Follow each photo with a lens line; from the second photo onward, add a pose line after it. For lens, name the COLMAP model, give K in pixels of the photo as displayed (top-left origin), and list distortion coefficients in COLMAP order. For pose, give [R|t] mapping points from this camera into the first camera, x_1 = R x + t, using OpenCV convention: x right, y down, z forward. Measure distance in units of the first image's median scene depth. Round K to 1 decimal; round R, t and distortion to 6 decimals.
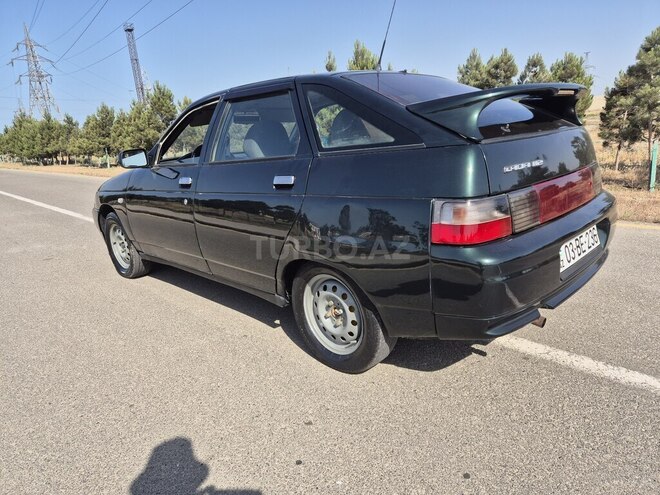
lens RADIAL K [[445.8, 0, 330.0], [0, 445.8, 216.7], [0, 0, 1]] dist [0.060936, -0.040511]
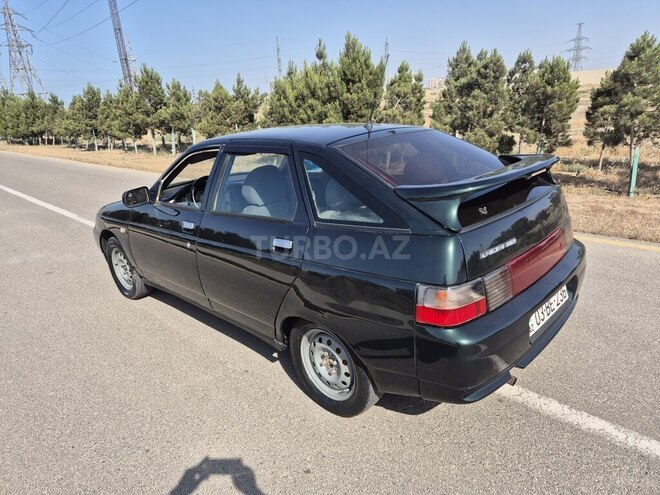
lens RADIAL K [[447.8, 0, 327.6], [0, 447.8, 213.9], [0, 0, 1]] dist [0.056436, -0.035738]
pose [[0.999860, -0.003061, 0.016462, -0.008264], [0.002214, 0.998686, 0.051200, -0.155150], [-0.016597, -0.051156, 0.998553, -0.067592]]
